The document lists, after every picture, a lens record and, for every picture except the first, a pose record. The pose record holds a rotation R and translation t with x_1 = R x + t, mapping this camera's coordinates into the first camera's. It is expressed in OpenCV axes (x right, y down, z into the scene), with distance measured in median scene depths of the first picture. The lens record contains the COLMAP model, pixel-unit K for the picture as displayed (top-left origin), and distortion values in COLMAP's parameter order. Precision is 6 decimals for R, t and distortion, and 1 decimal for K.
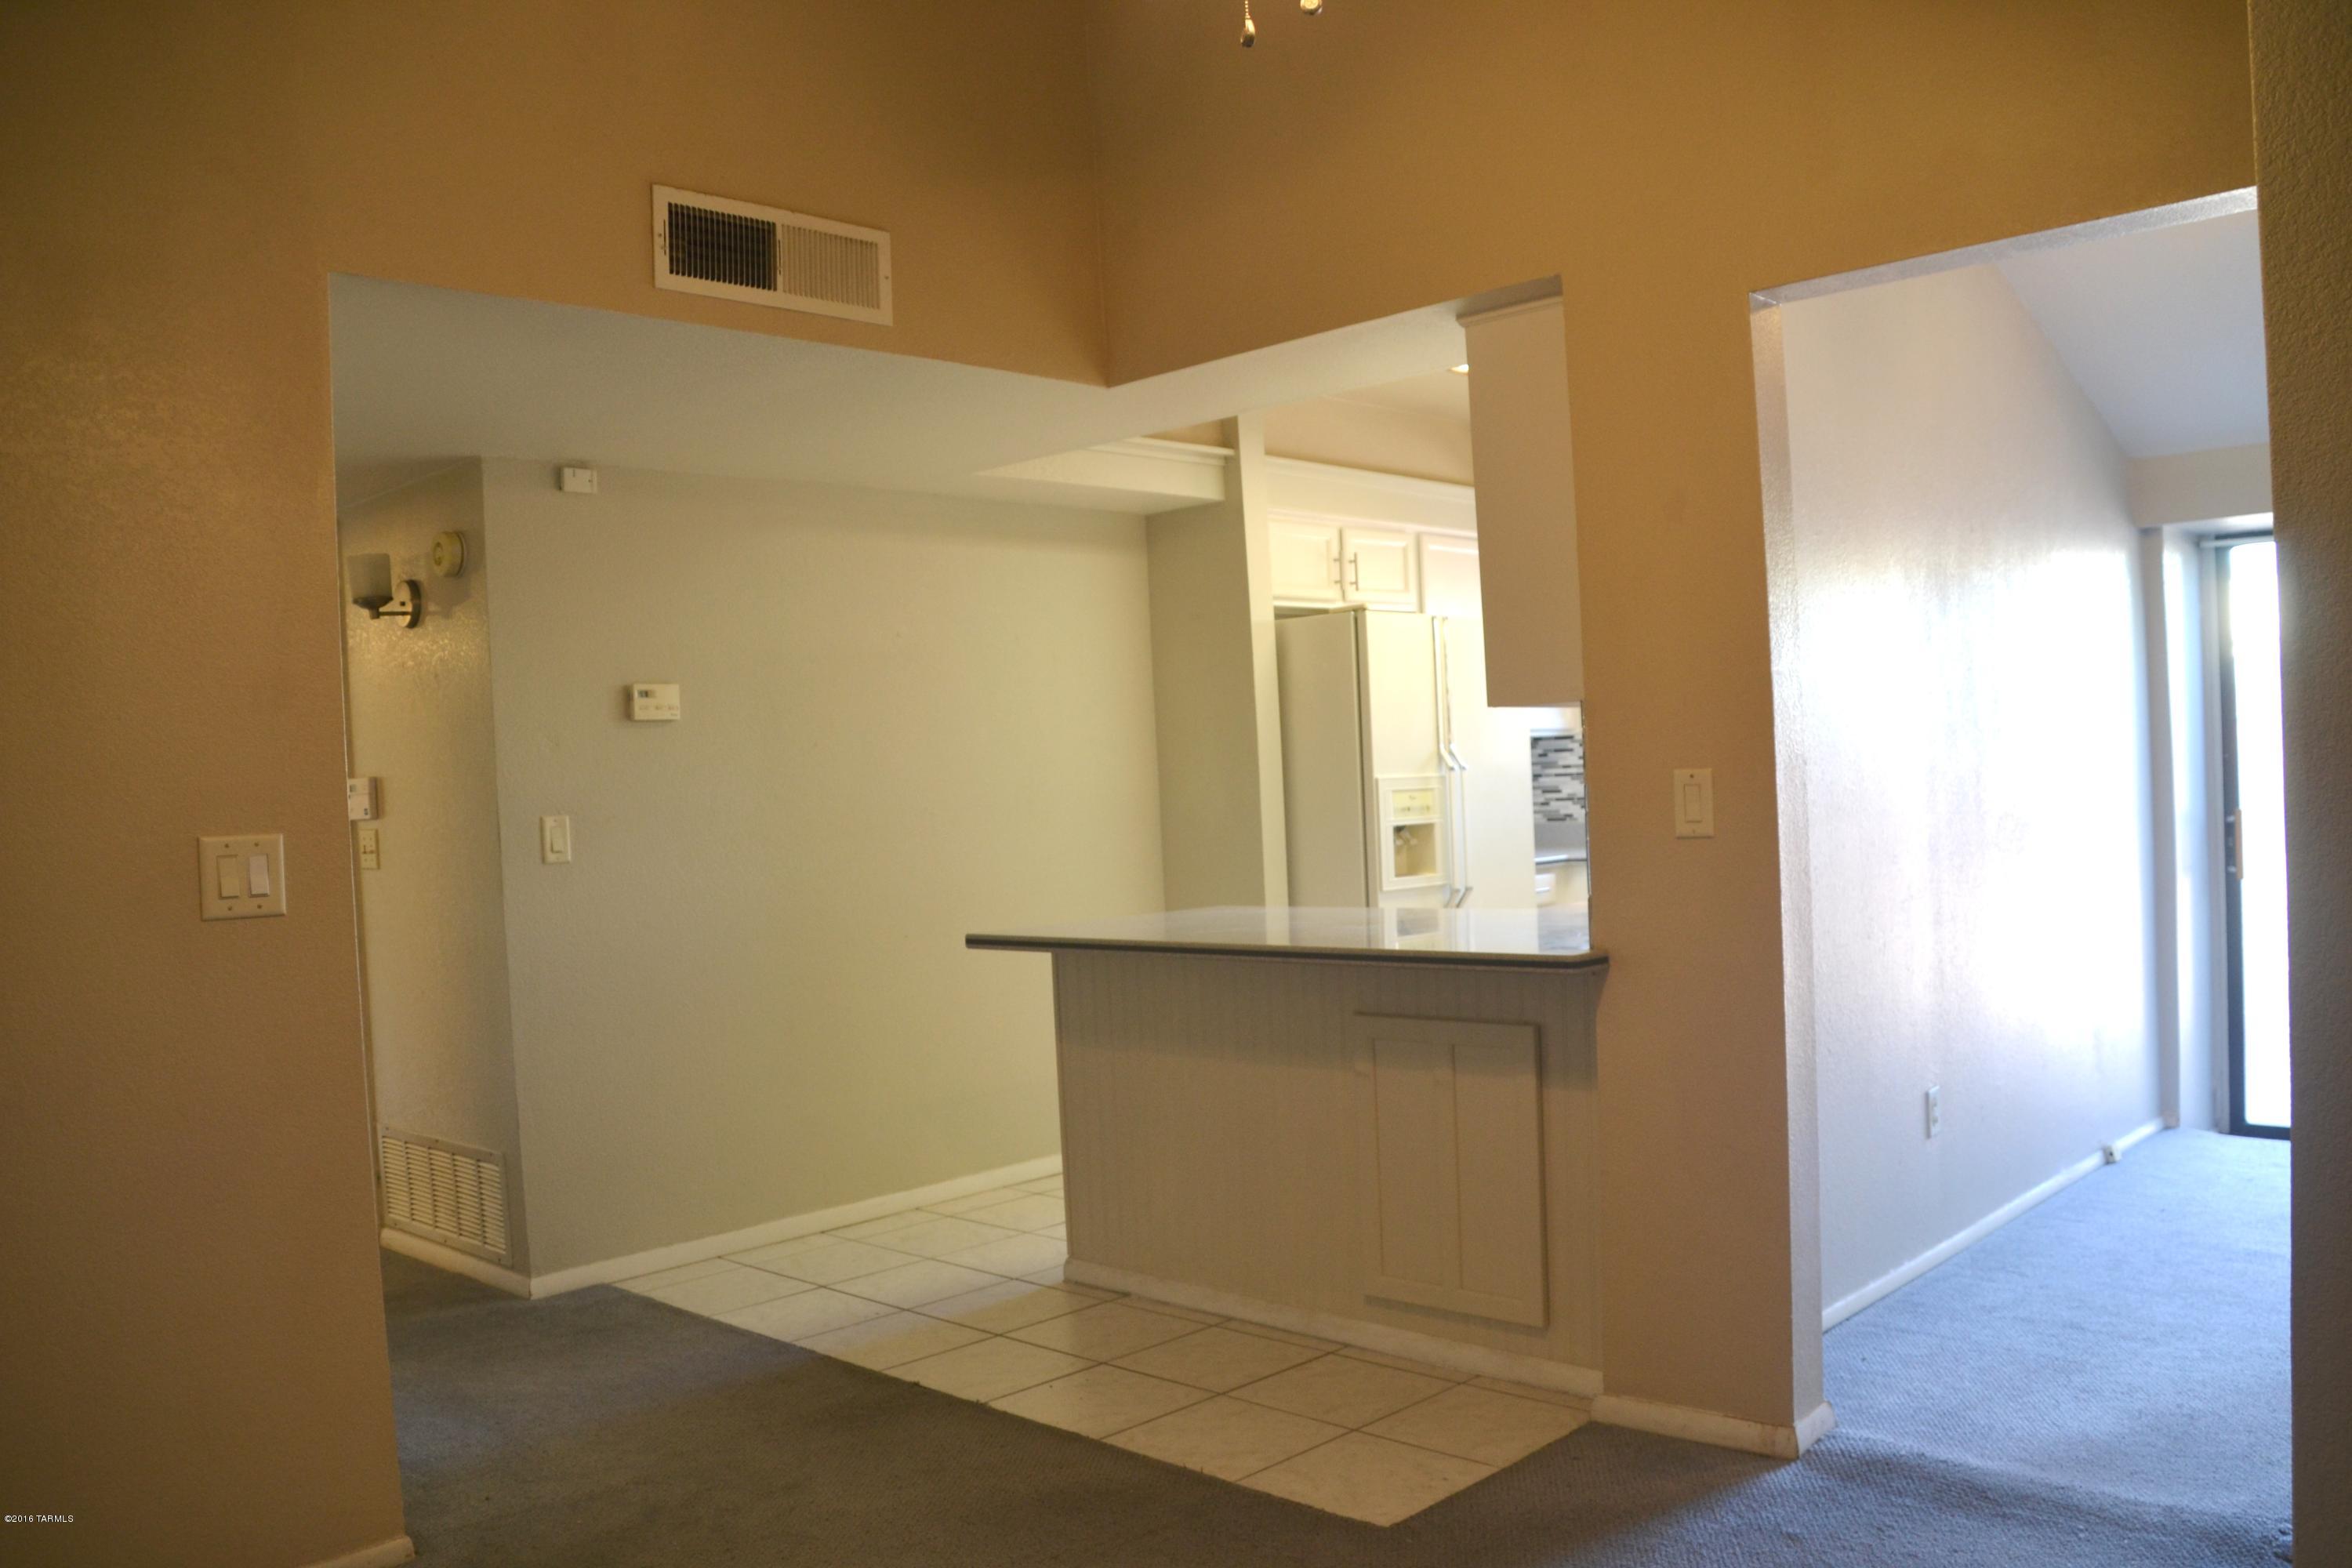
lens RADIAL K [[1872.9, 0, 1174.8], [0, 1872.9, 814.2], [0, 0, 1]] dist [-0.170758, 0.103990]
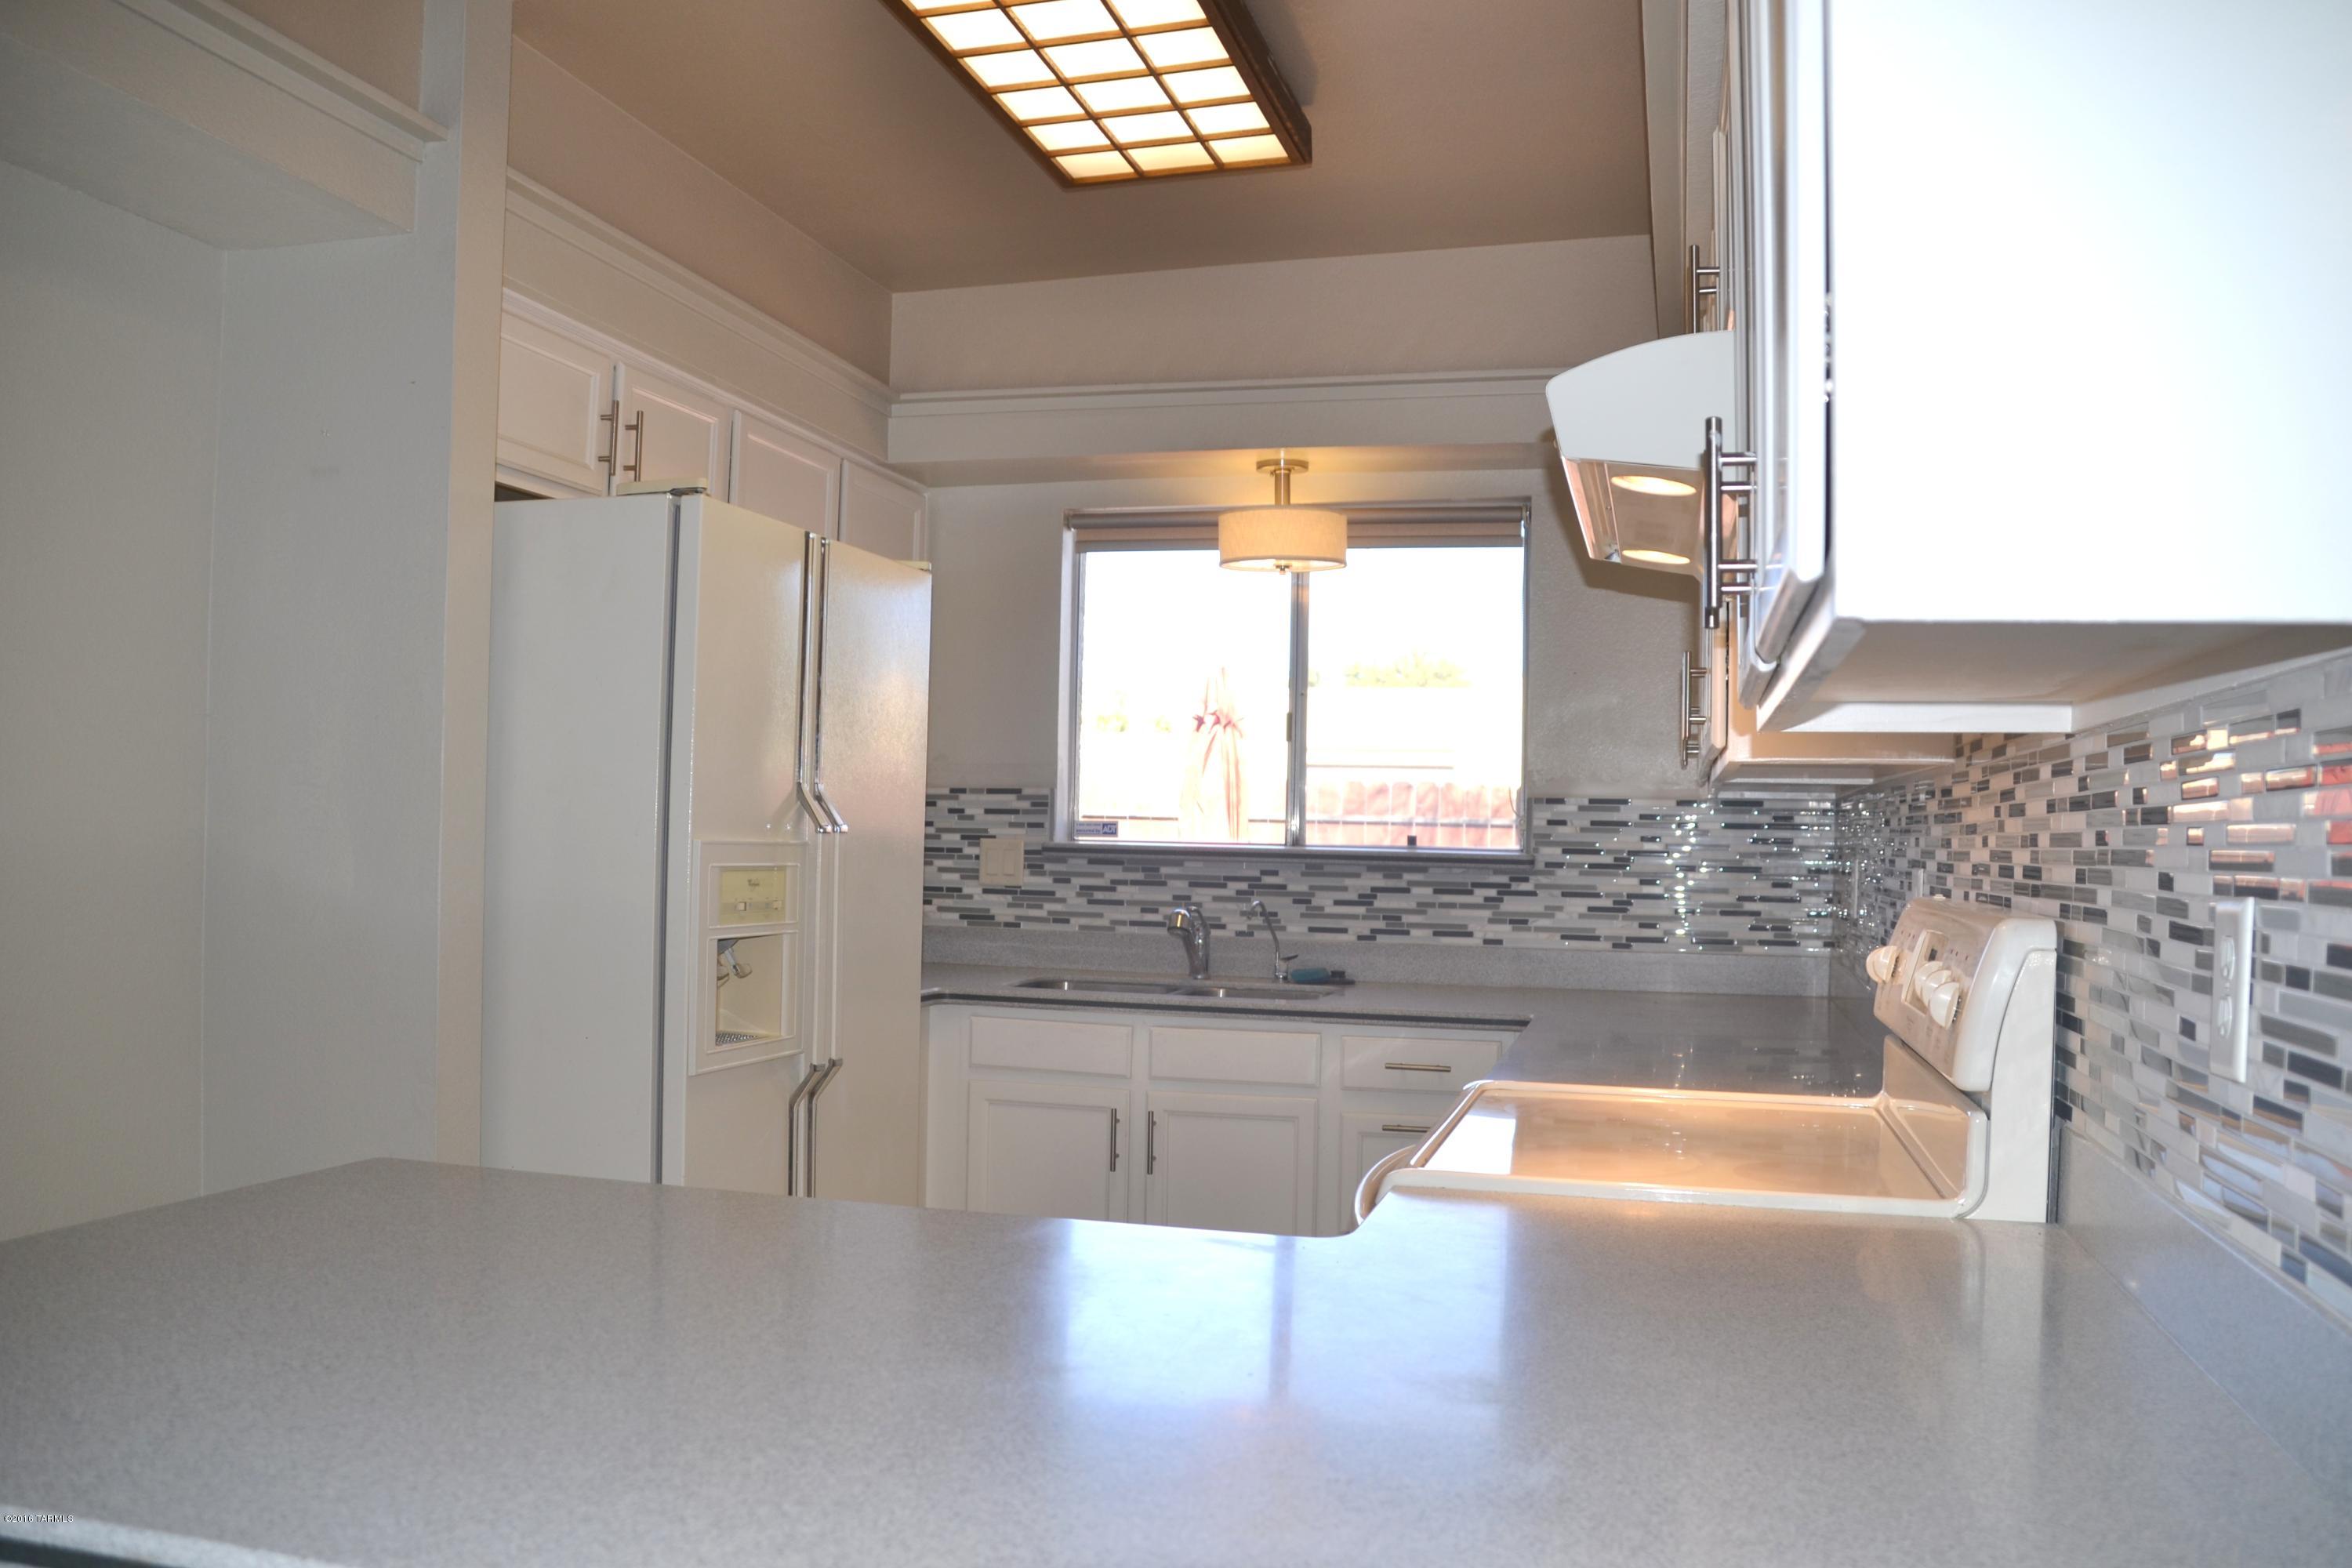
lens RADIAL K [[1872.9, 0, 1174.8], [0, 1872.9, 814.2], [0, 0, 1]] dist [-0.170758, 0.103990]
pose [[0.874938, 0.070205, 0.479119, -0.012784], [-0.053508, 0.997392, -0.048434, -0.009288], [-0.481270, 0.016740, 0.876412, 0.500606]]
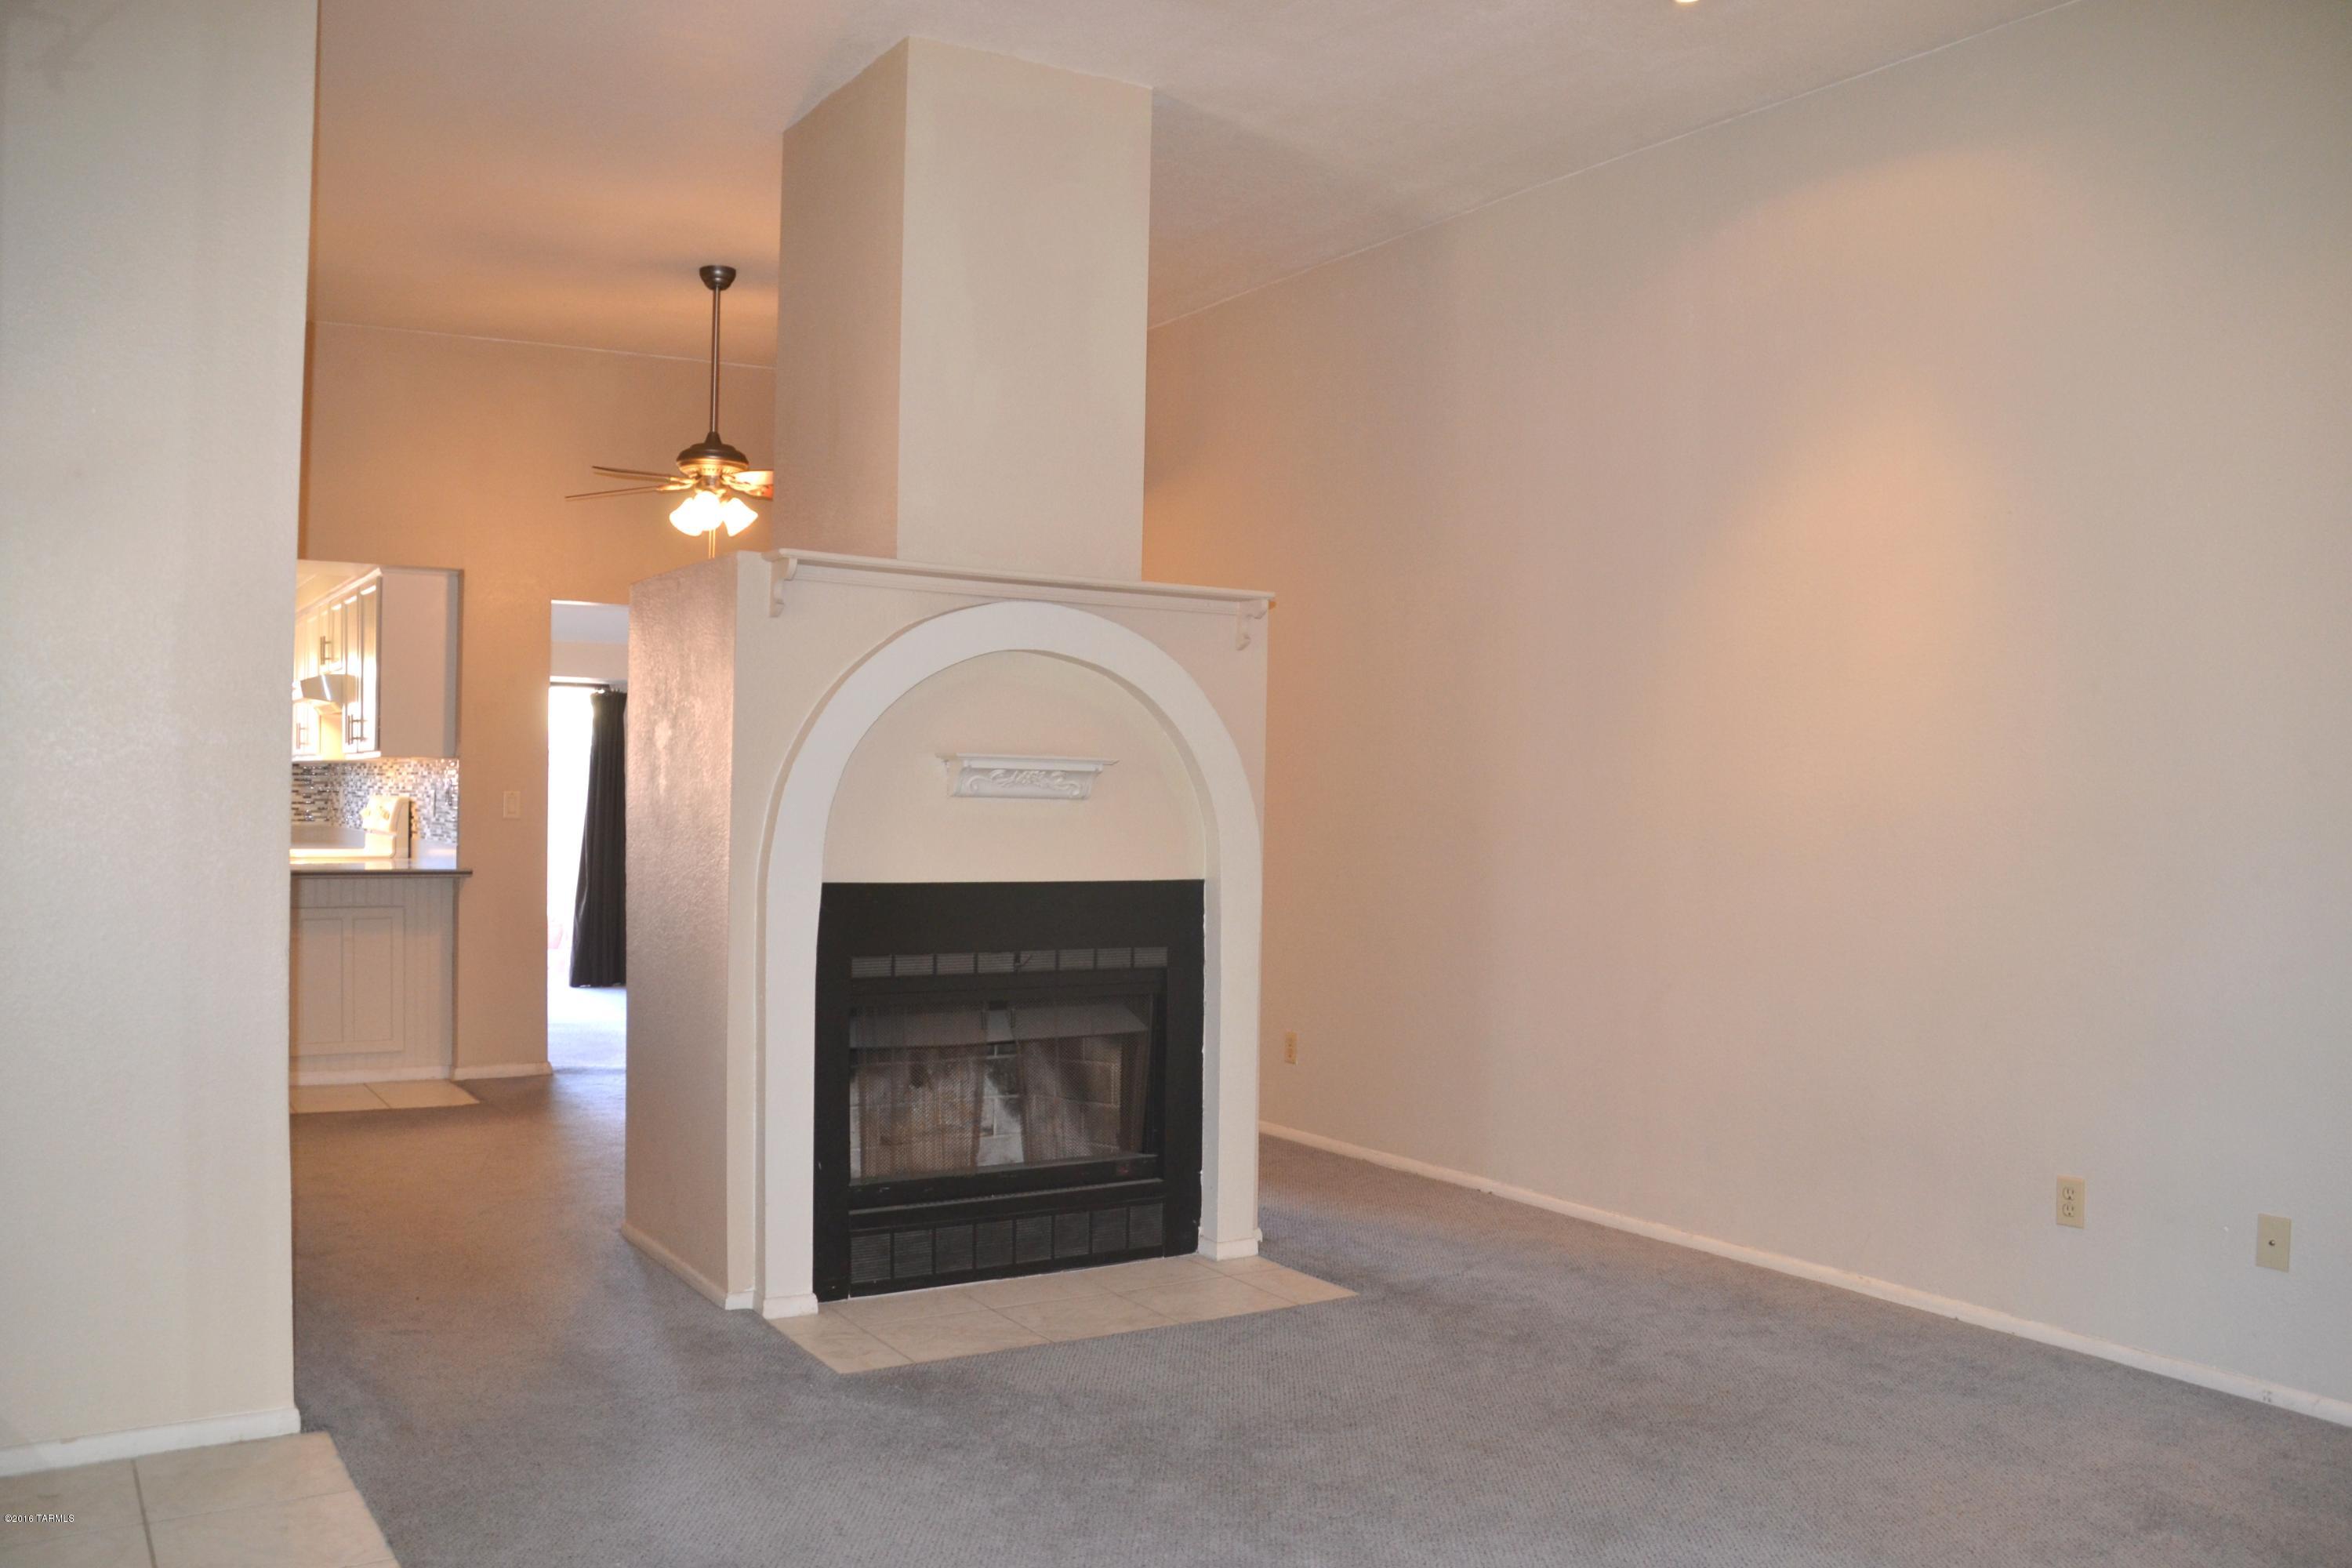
lens RADIAL K [[1872.9, 0, 1174.8], [0, 1872.9, 814.2], [0, 0, 1]] dist [-0.170758, 0.103990]
pose [[0.229867, 0.034889, 0.972596, -0.958801], [-0.002516, 0.999375, -0.035255, 0.045901], [-0.973219, 0.005657, 0.229811, -0.195979]]
